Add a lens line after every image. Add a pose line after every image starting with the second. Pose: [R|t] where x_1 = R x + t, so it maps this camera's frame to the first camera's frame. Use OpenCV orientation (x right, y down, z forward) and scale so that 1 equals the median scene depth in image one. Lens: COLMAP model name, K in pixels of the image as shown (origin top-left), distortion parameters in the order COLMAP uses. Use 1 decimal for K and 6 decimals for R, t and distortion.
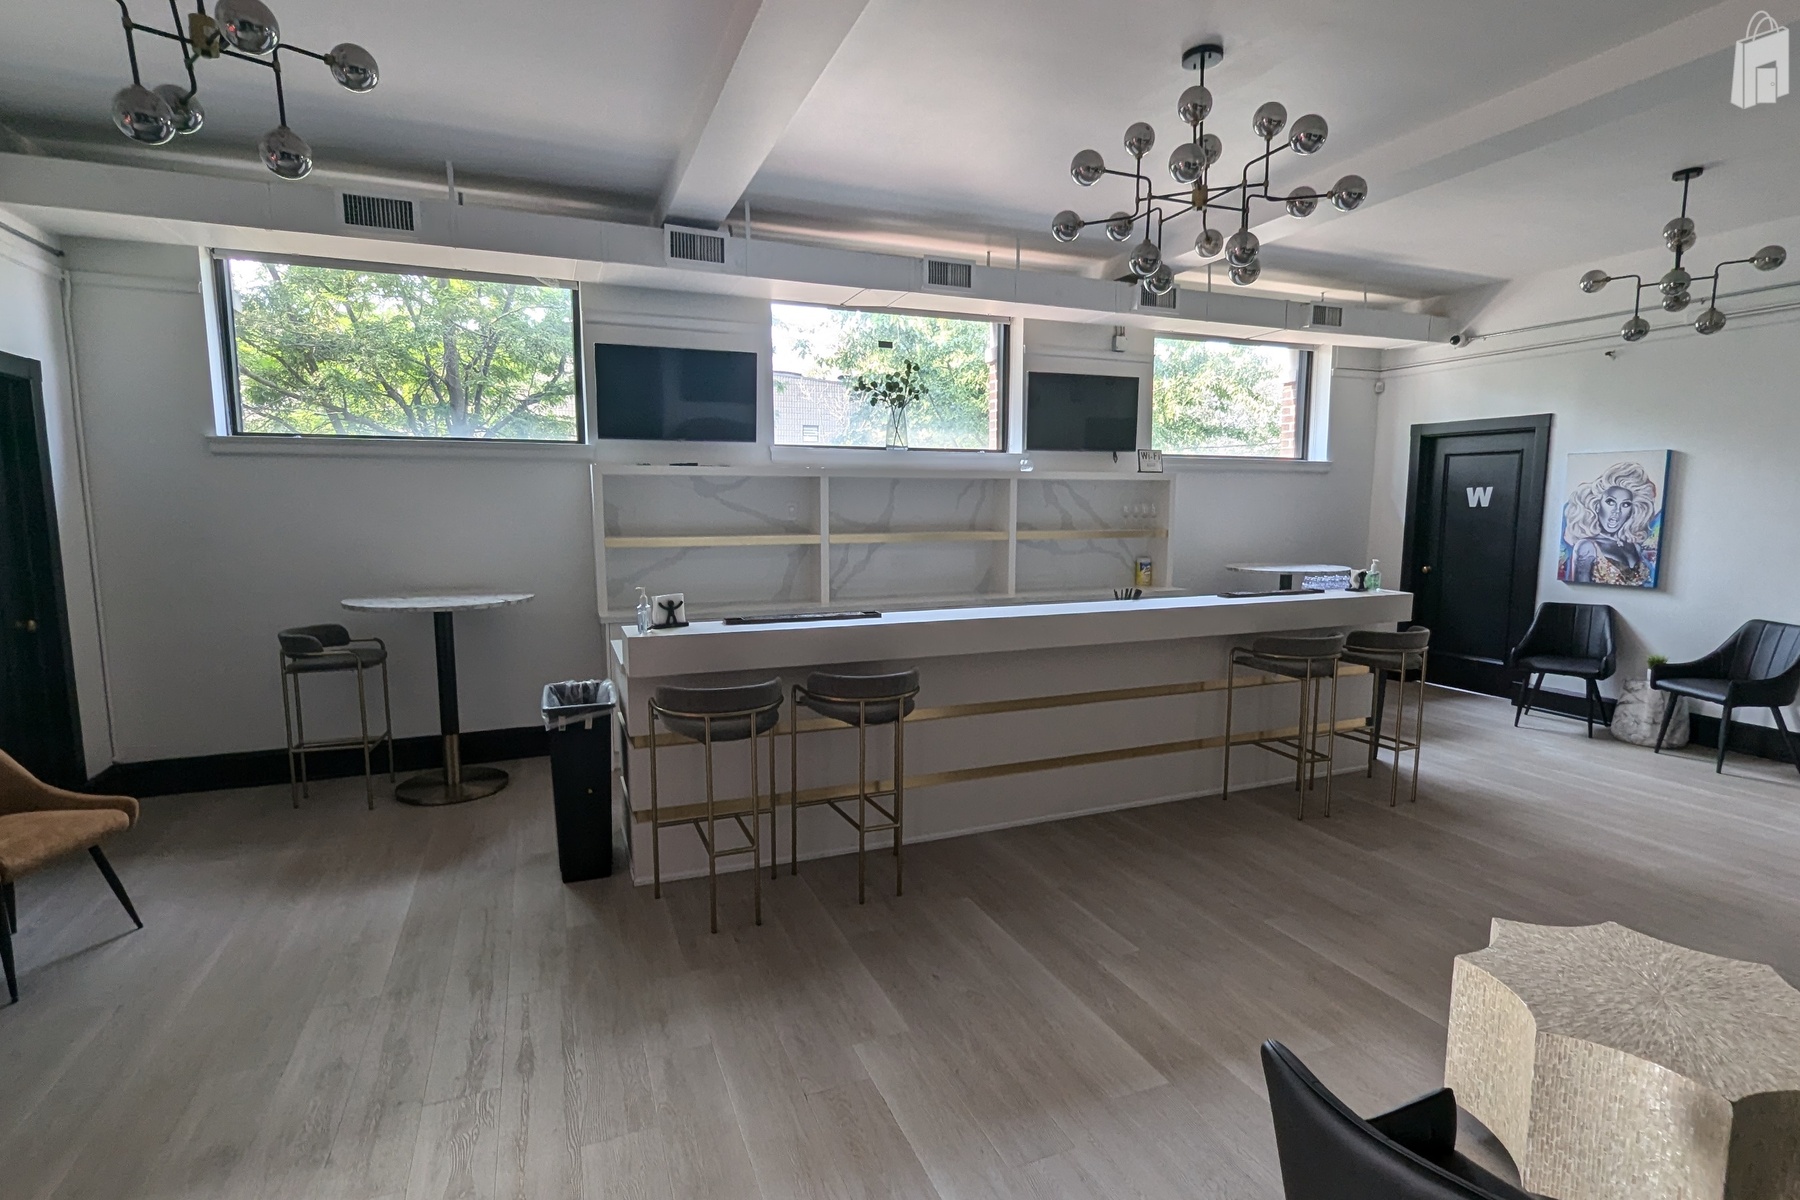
lens RADIAL K [[881.7, 0, 904.6], [0, 881.7, 602.1], [0, 0, 1]] dist [0.002873, -0.000338]
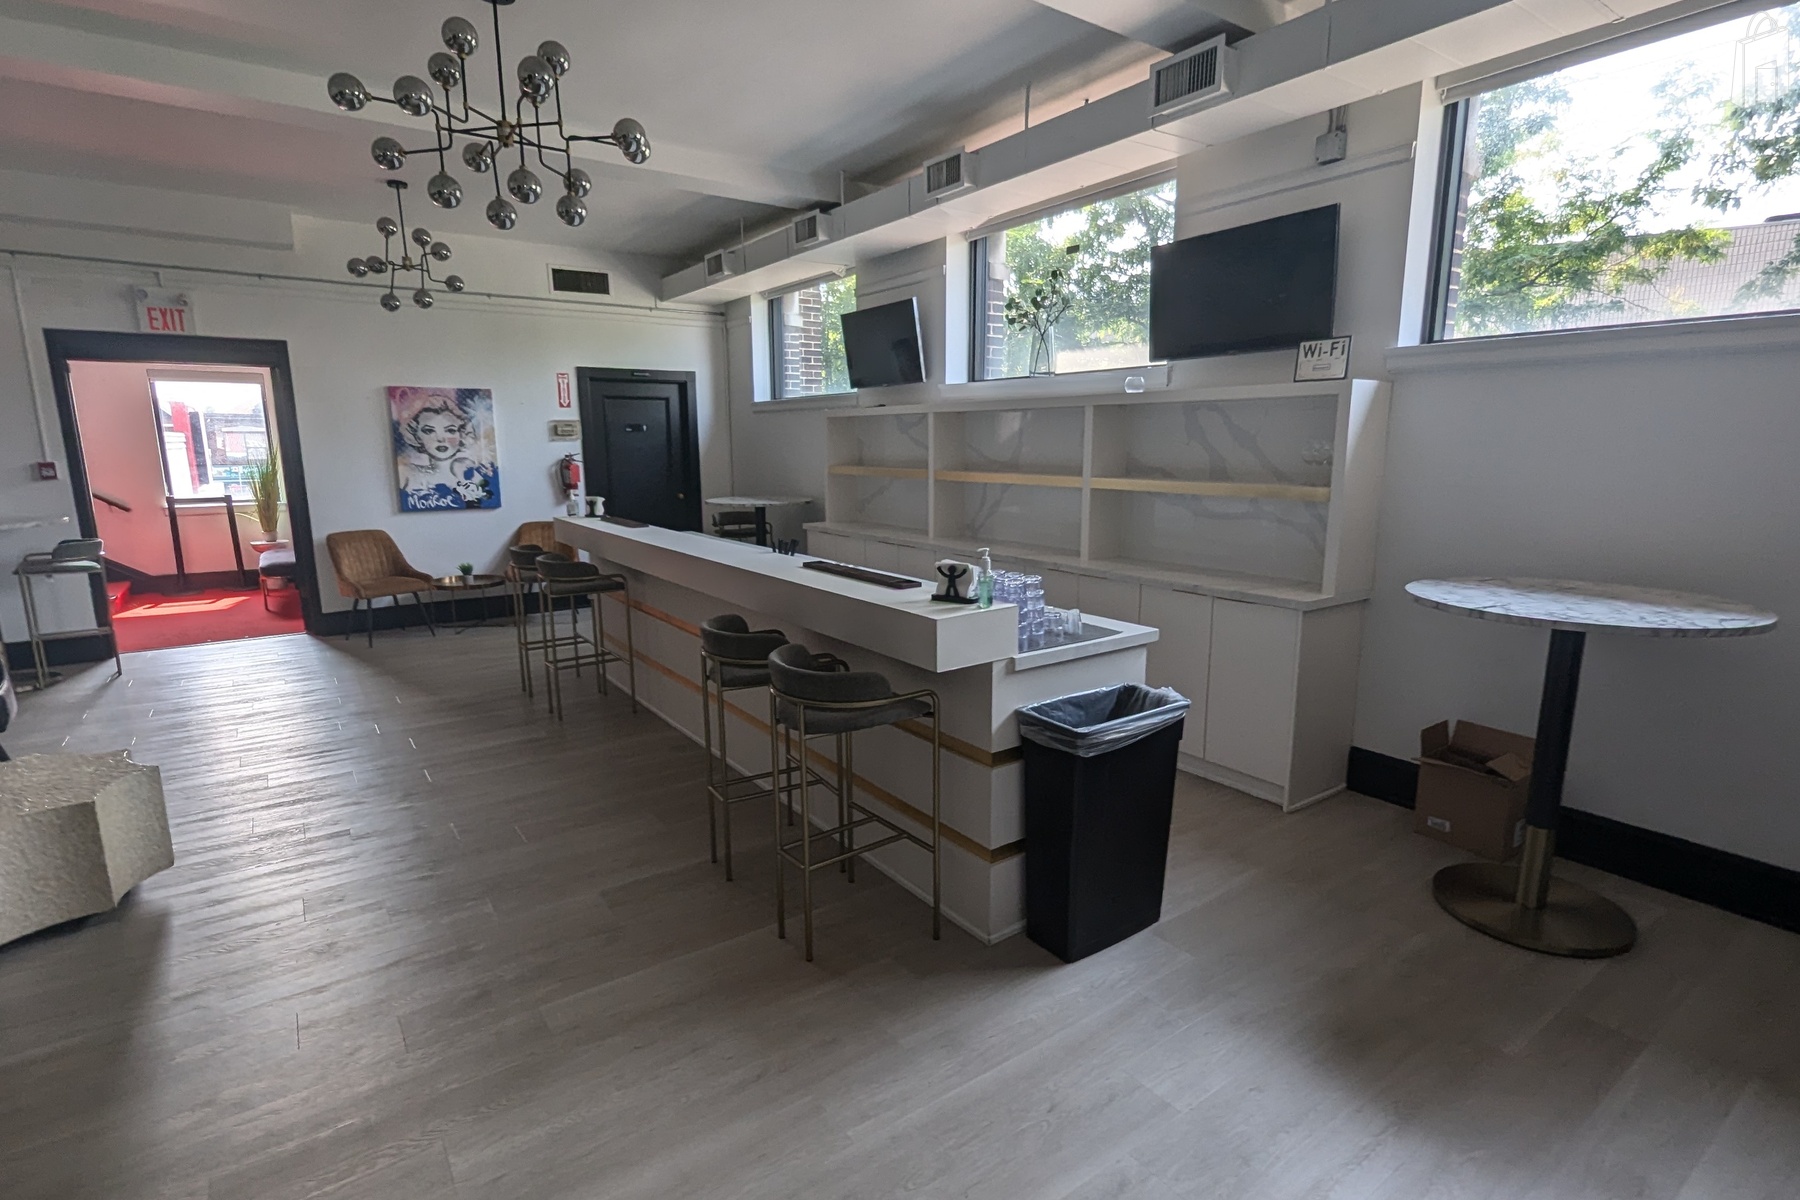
lens RADIAL K [[881.7, 0, 904.5], [0, 881.7, 599.9], [0, 0, 1]] dist [0.002873, -0.000338]
pose [[0.222759, 0.166390, -0.960569, 0.833605], [-0.125630, 0.982010, 0.140970, -0.064177], [0.966745, 0.089274, 0.239655, 0.693363]]
